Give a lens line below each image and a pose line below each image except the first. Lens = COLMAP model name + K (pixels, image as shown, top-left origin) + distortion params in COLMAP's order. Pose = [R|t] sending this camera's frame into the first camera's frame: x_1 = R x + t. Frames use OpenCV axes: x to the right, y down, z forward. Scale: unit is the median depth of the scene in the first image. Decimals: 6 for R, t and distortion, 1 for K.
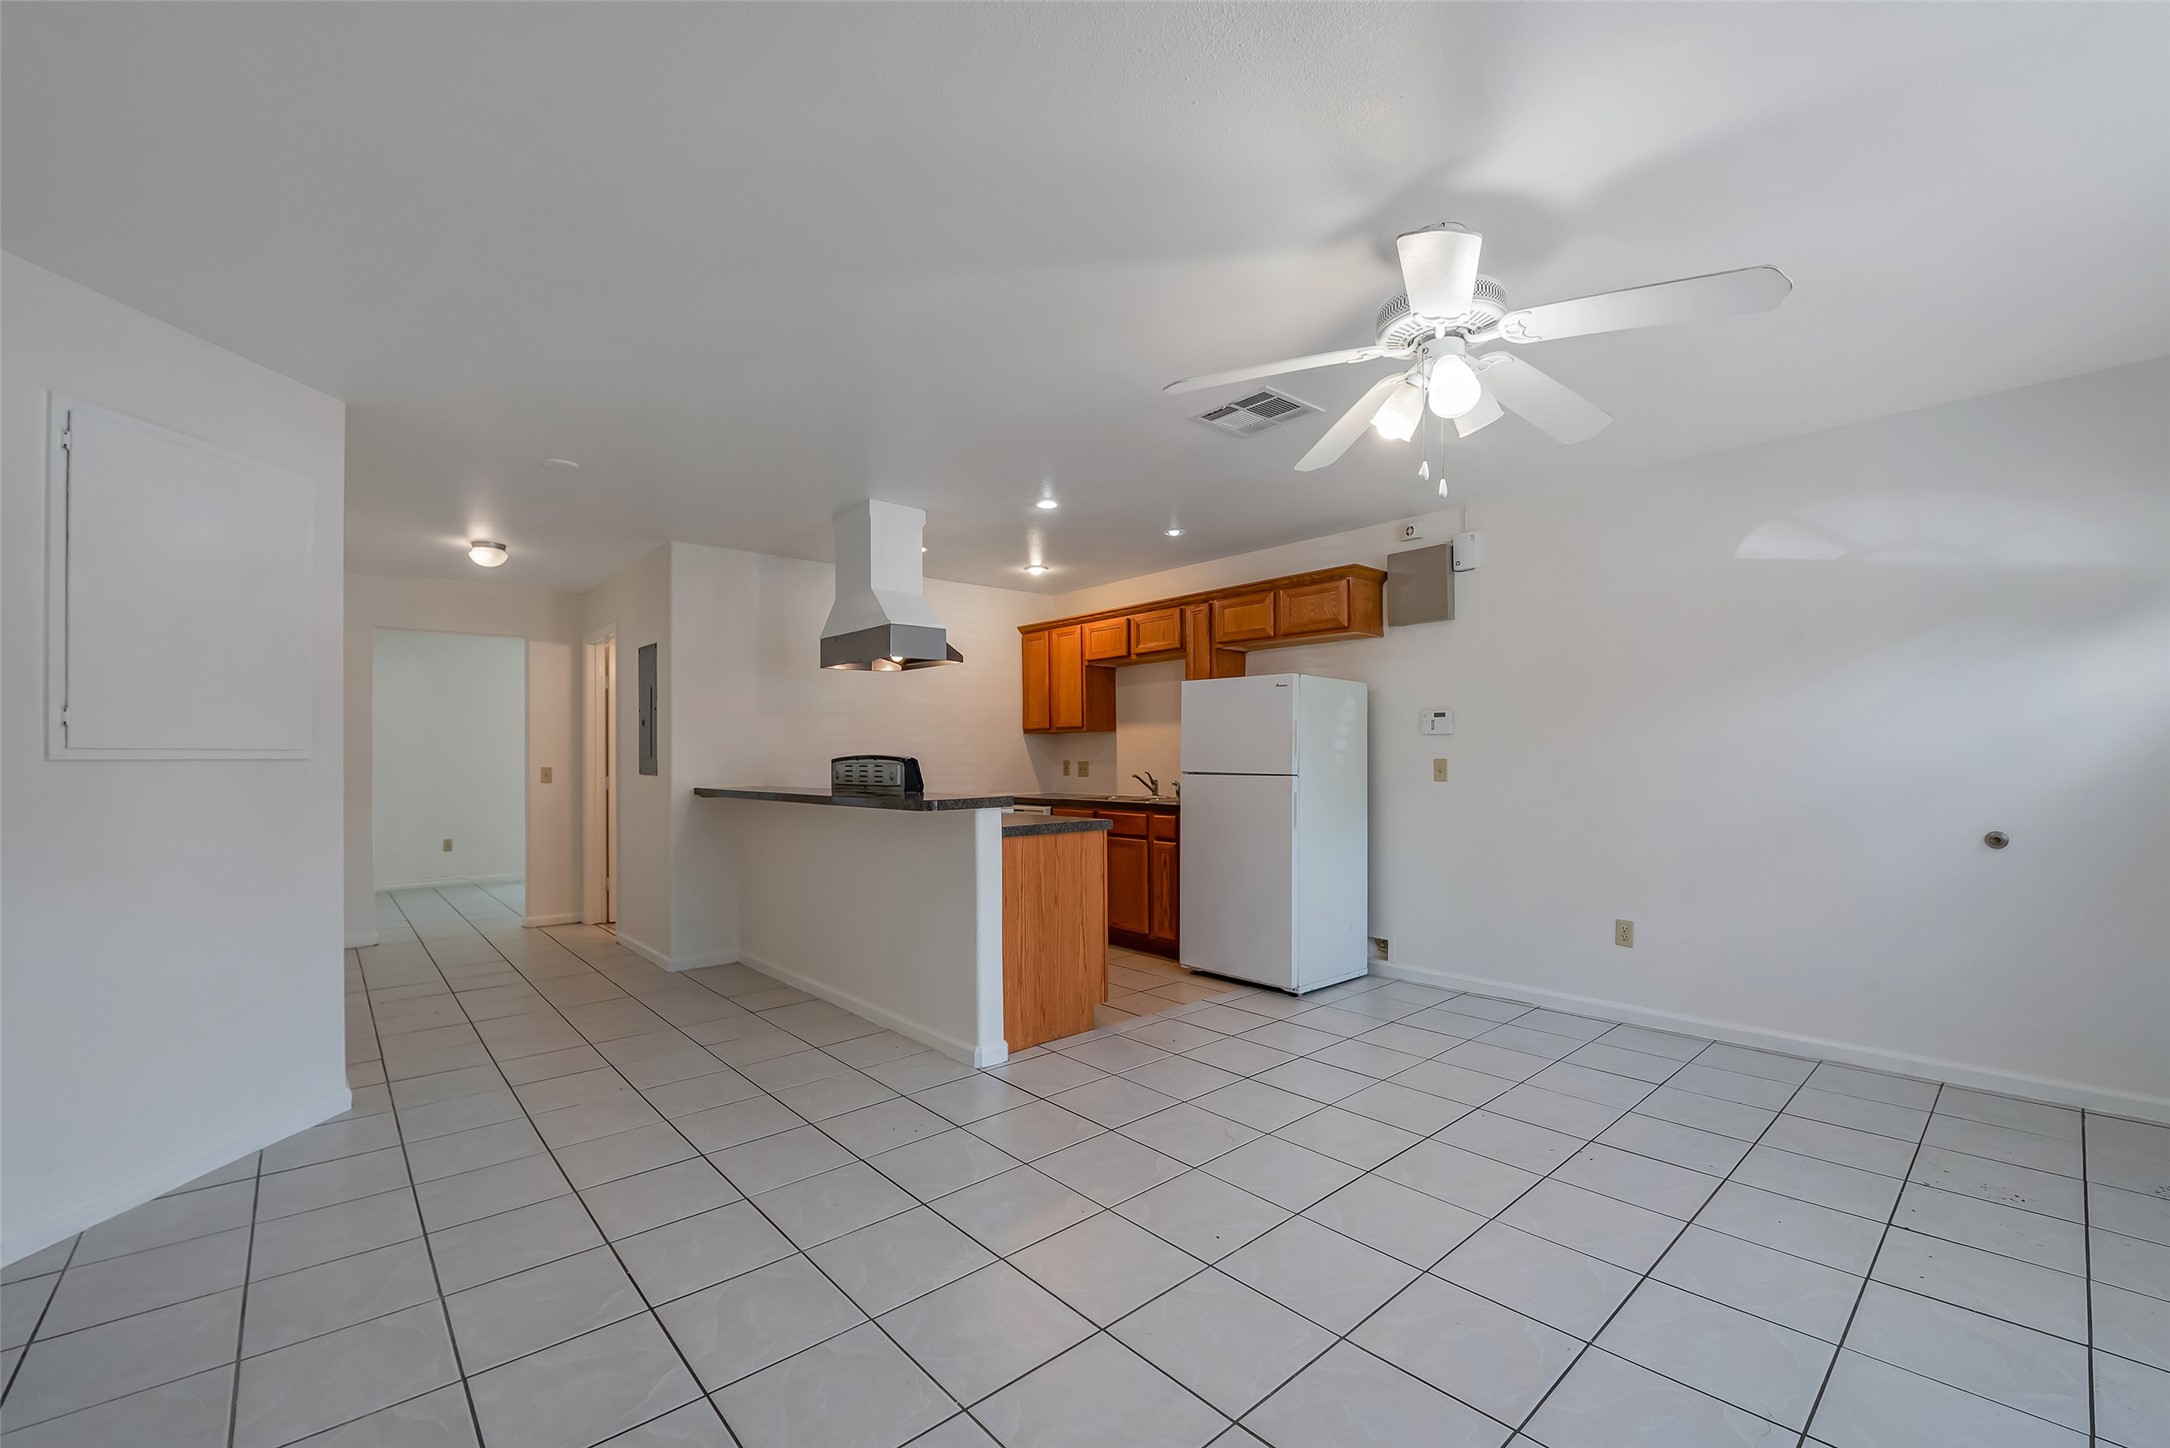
lens RADIAL K [[893.6, 0, 1082.2], [0, 893.6, 782.7], [0, 0, 1]] dist [-0.001491, -0.000411]
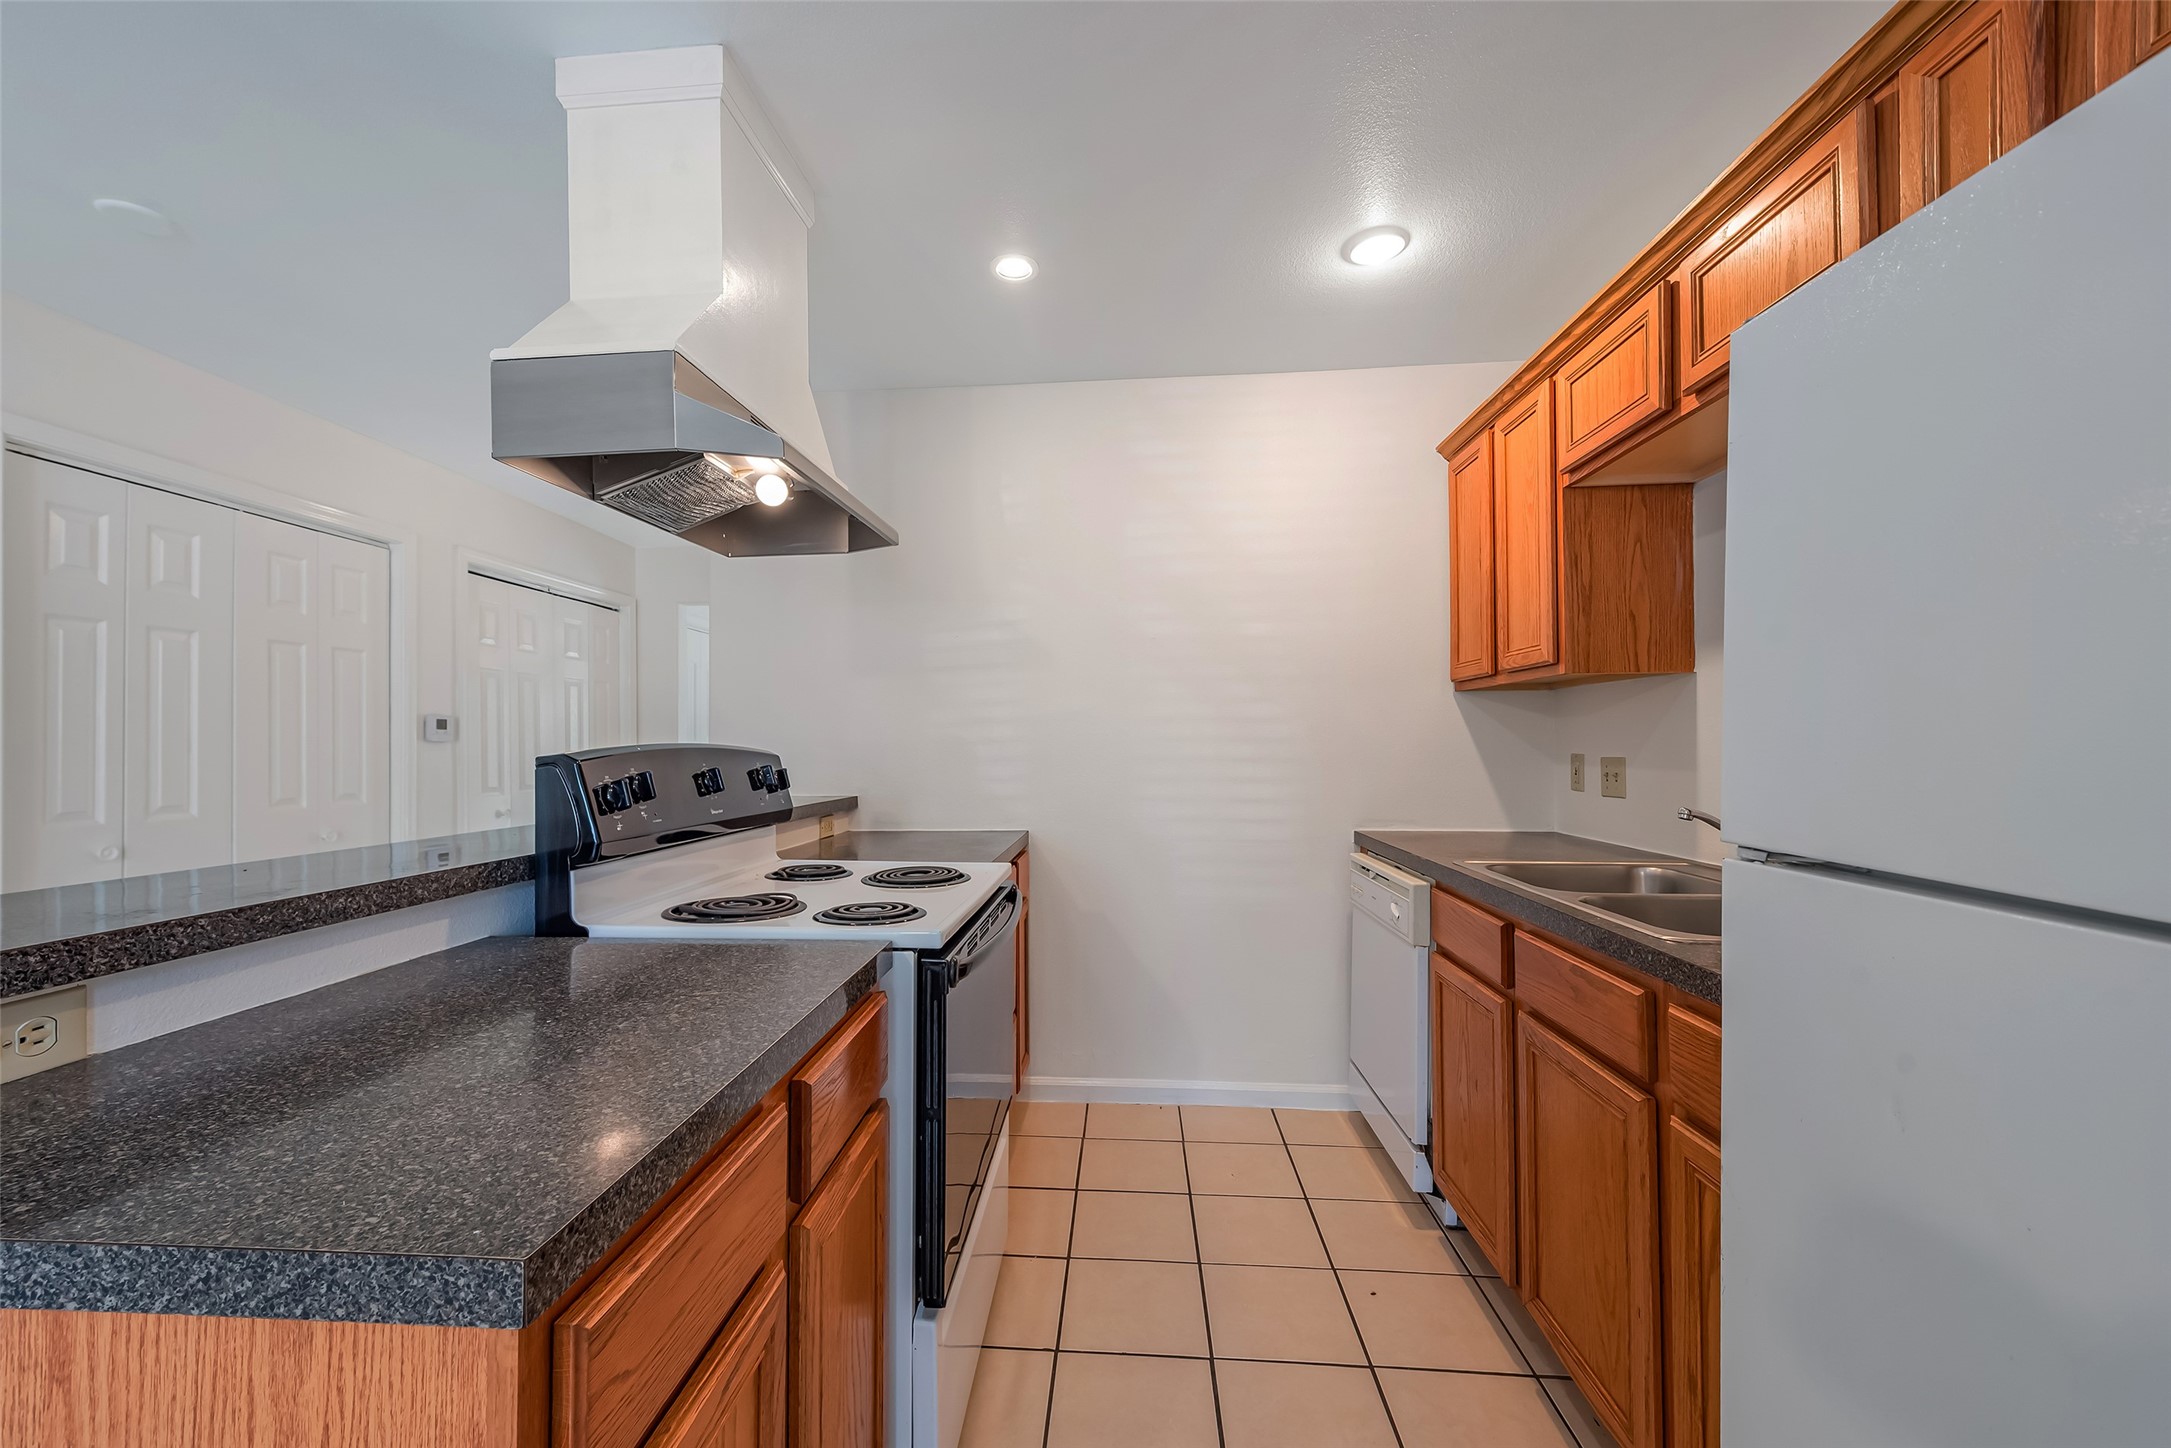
lens RADIAL K [[870.2, 0, 1083.0], [0, 870.2, 743.2], [0, 0, 1]] dist [0.001768, 0.000497]
pose [[0.711623, -0.003725, -0.702552, 0.100303], [-0.002849, 0.999962, -0.008187, -0.026222], [0.702556, 0.007827, 0.711585, 0.582482]]
